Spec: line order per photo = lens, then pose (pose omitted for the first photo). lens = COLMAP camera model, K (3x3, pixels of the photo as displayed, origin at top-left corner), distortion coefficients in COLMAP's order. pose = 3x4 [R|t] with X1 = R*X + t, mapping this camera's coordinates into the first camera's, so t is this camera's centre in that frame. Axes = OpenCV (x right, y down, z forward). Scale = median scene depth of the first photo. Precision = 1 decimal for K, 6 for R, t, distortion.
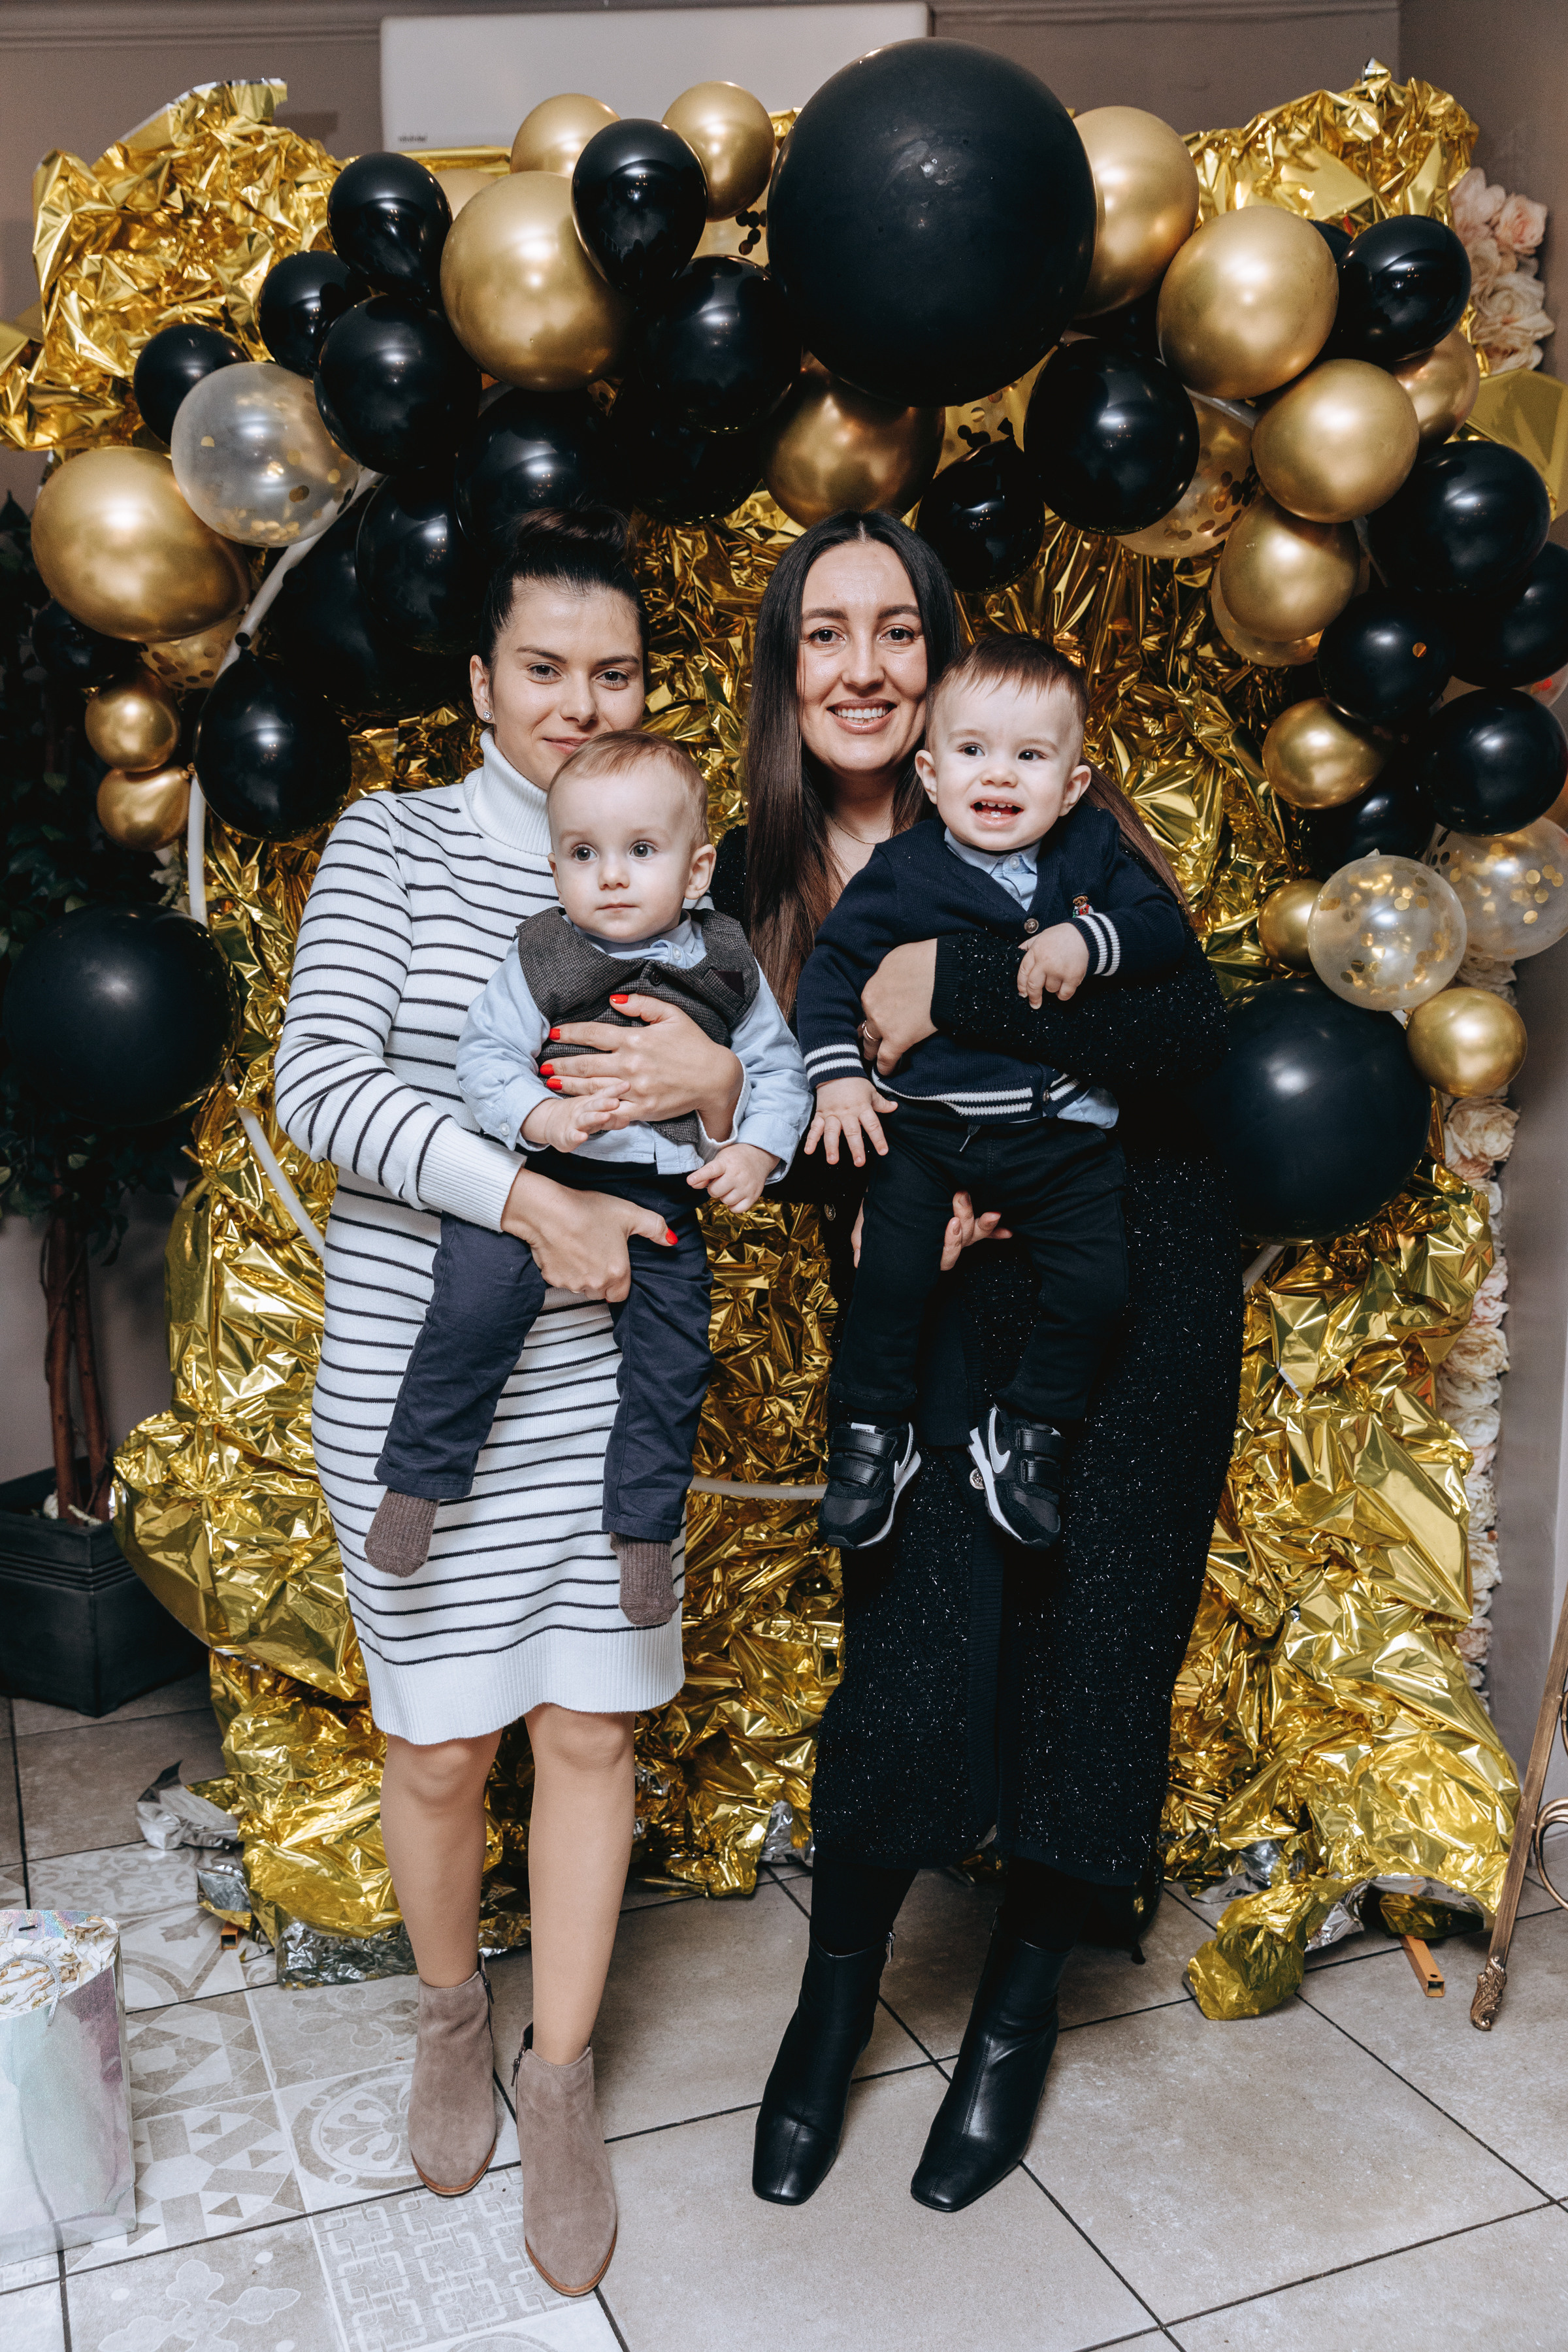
lens RADIAL K [[2029.5, 0, 780.3], [0, 2029.5, 1177.9], [0, 0, 1]] dist [-0.002935, 0.011822]
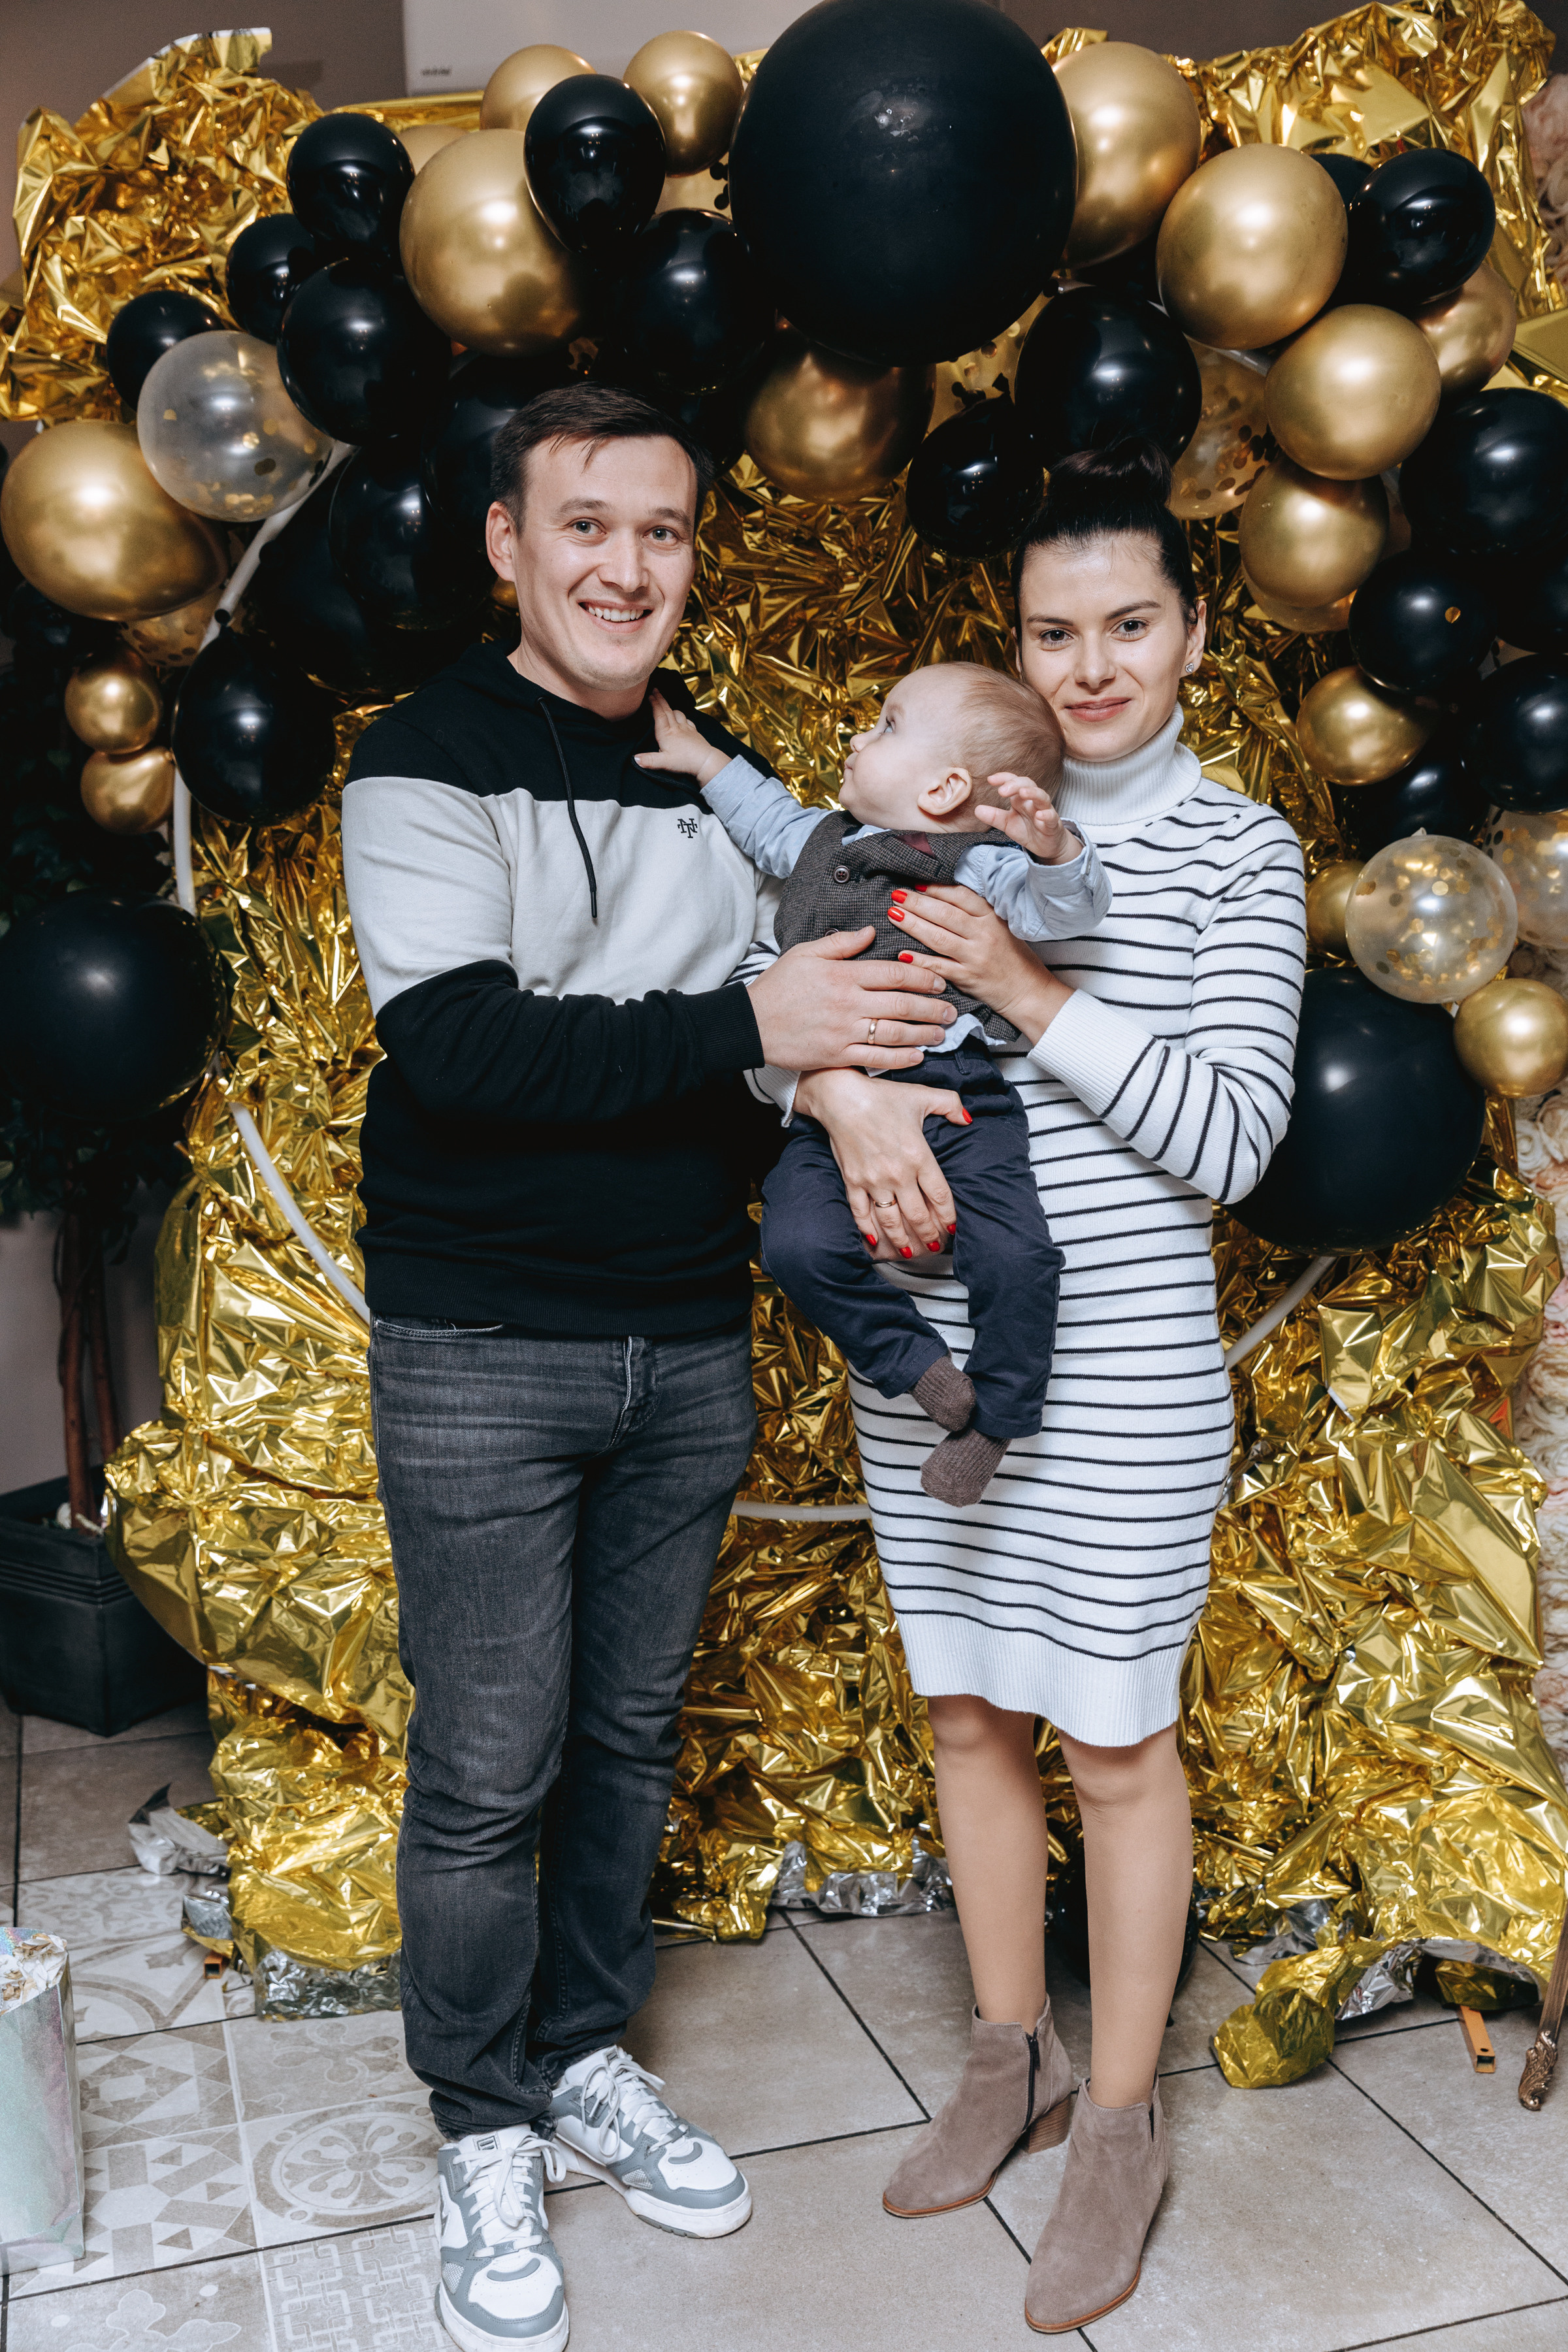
lens RADIAL K [[2245.1, 0, 780.1], [0, 2245.1, 1178.9], [0, 0, 1]] dist [0.002860, 0.014843]
pose [[0.997137, 0.006358, -0.075345, 0.076117], [-0.005999, 0.999970, 0.004998, -0.005461], [0.075375, -0.004532, 0.997145, -0.039813]]
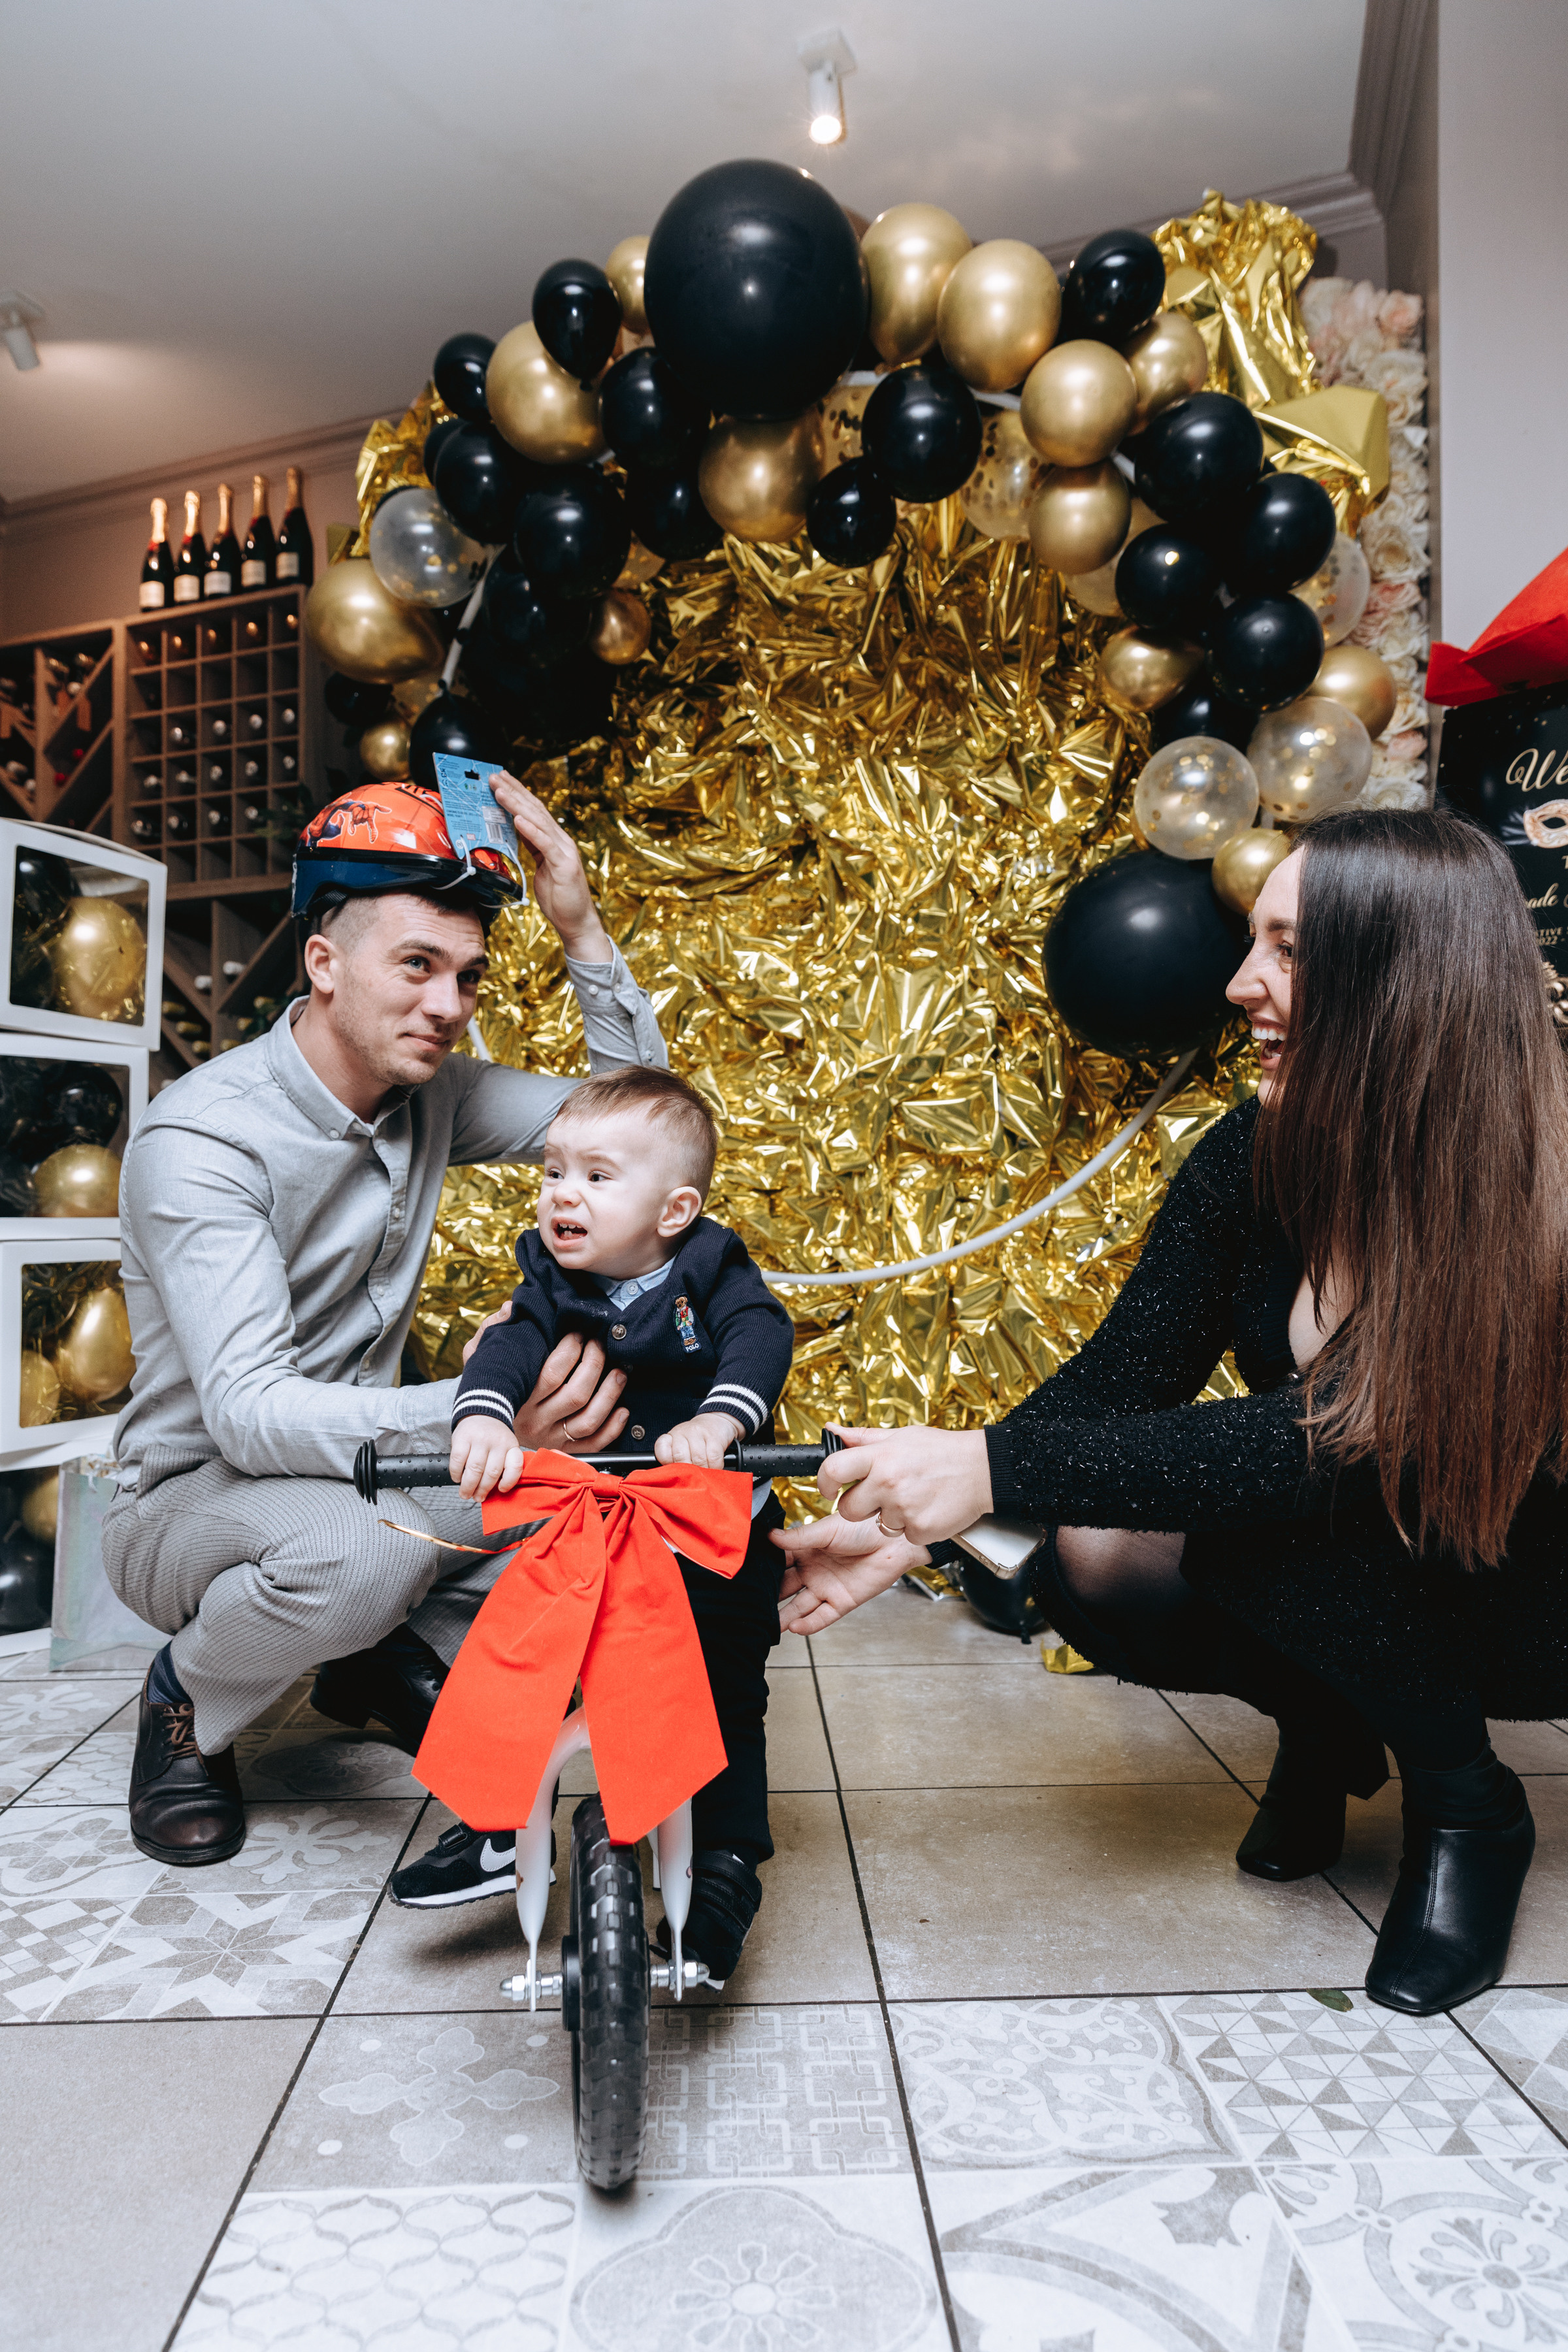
lens RADIAL K [[1541.4, 0, 781.2], [0, 1541.4, 1181.3], [0, 0, 1]] dist [0.005697, -0.001043]
pose [[0.939917, -0.002243, -0.341396, 0.361331], [-0.046740, 0.989717, -0.135185, 0.245723], [0.338189, 0.143020, 0.930147, 0.041344]]
